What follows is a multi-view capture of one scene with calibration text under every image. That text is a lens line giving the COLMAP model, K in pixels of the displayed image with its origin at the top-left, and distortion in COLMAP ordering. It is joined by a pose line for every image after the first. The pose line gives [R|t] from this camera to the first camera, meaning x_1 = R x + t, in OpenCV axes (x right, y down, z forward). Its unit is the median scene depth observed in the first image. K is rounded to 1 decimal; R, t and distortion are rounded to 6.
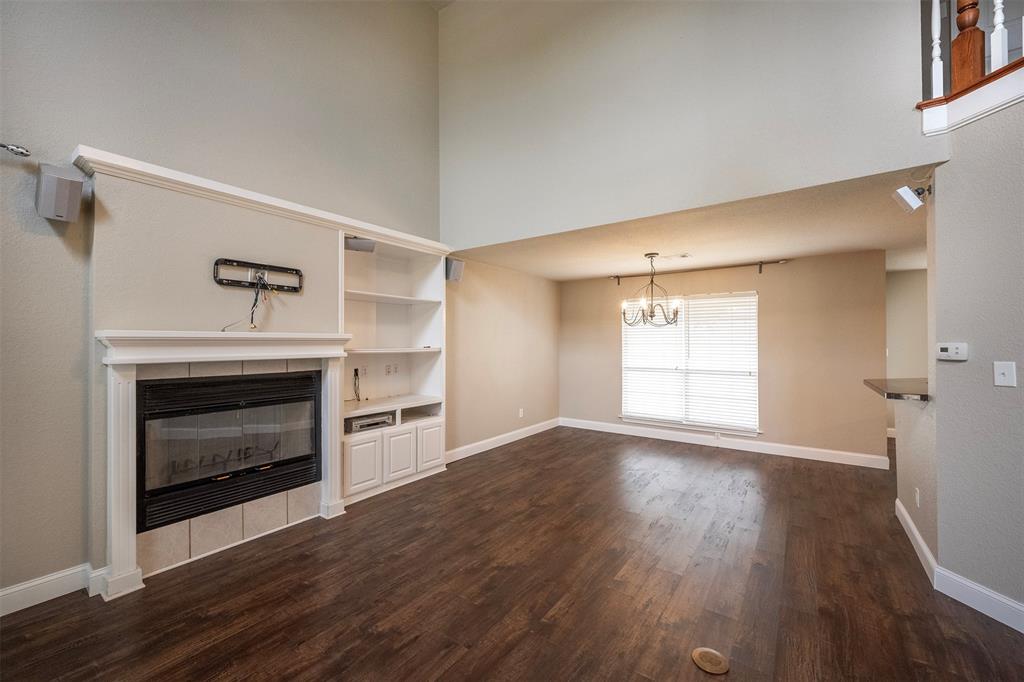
lens RADIAL K [[404.1, 0, 510.5], [0, 404.1, 335.8], [0, 0, 1]] dist [-0.000285, -0.000450]
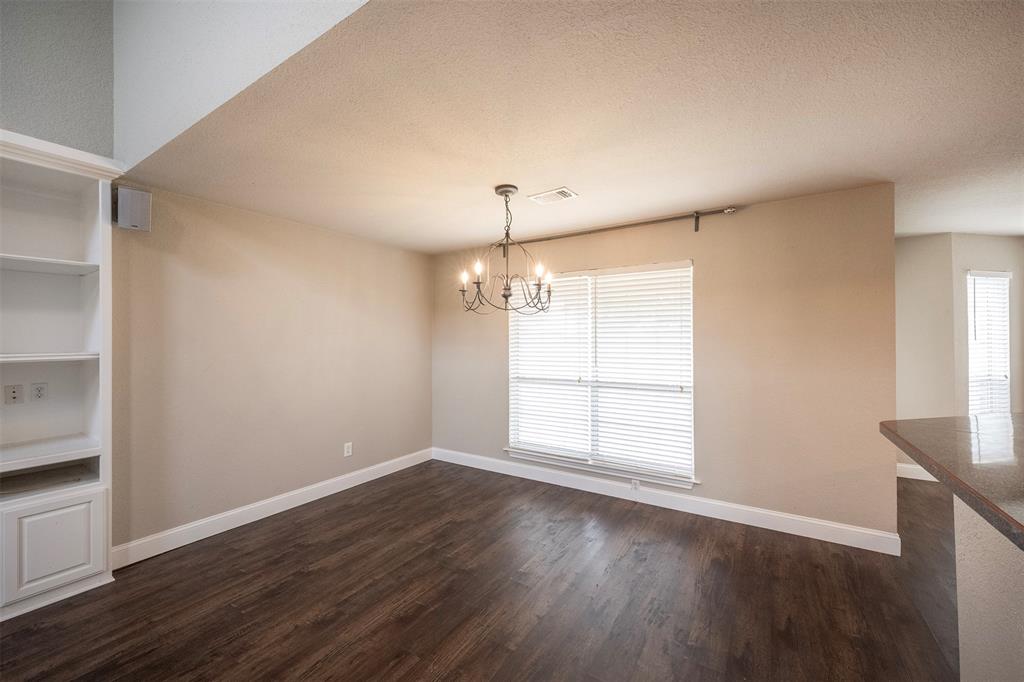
lens RADIAL K [[404.1, 0, 493.0], [0, 404.1, 344.3], [0, 0, 1]] dist [-0.000285, -0.000450]
pose [[0.999140, -0.003233, 0.041336, 0.271371], [0.002273, 0.999727, 0.023248, 0.005134], [-0.041400, -0.023134, 0.998875, 0.377881]]
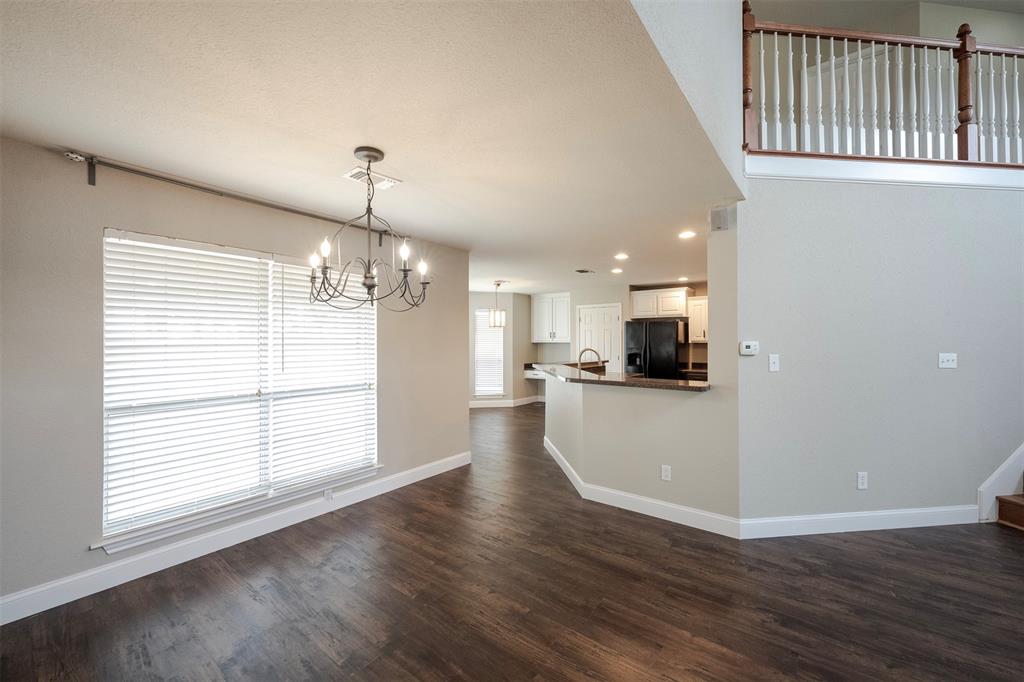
lens RADIAL K [[404.1, 0, 514.2], [0, 404.1, 341.6], [0, 0, 1]] dist [-0.000285, -0.000450]
pose [[0.036640, -0.003030, 0.999324, -0.096321], [-0.011708, 0.999925, 0.003461, 0.009345], [-0.999260, -0.011827, 0.036602, 0.731095]]
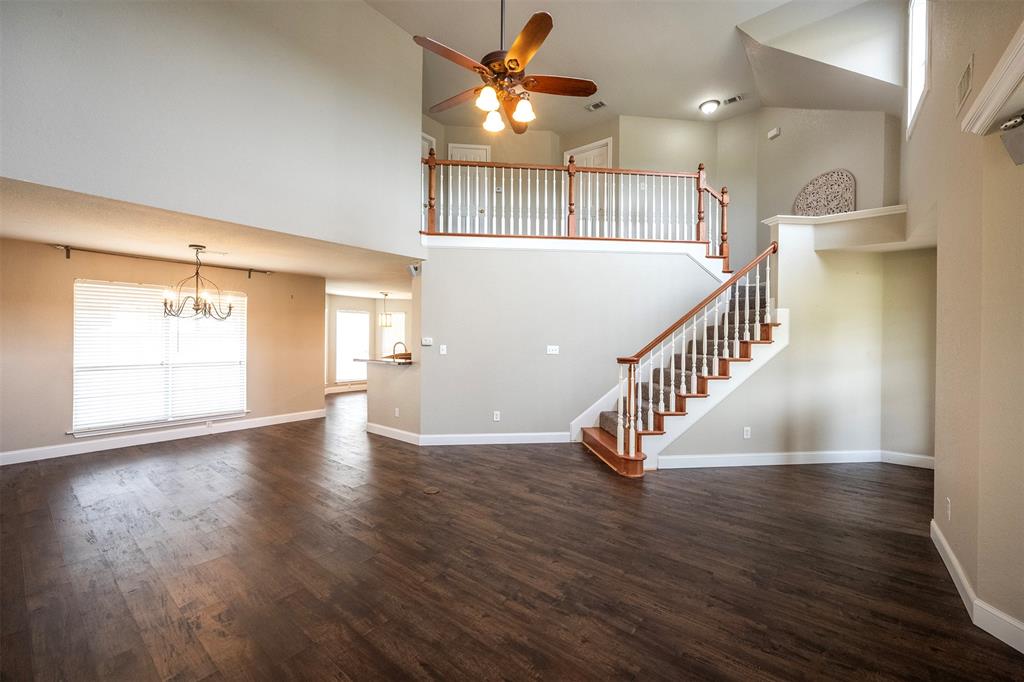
lens RADIAL K [[404.1, 0, 512.2], [0, 404.1, 340.3], [0, 0, 1]] dist [-0.000285, -0.000450]
pose [[0.045585, -0.008246, 0.998926, -0.533044], [-0.023615, 0.999678, 0.009330, -0.001039], [-0.998681, -0.024015, 0.045376, 0.170526]]
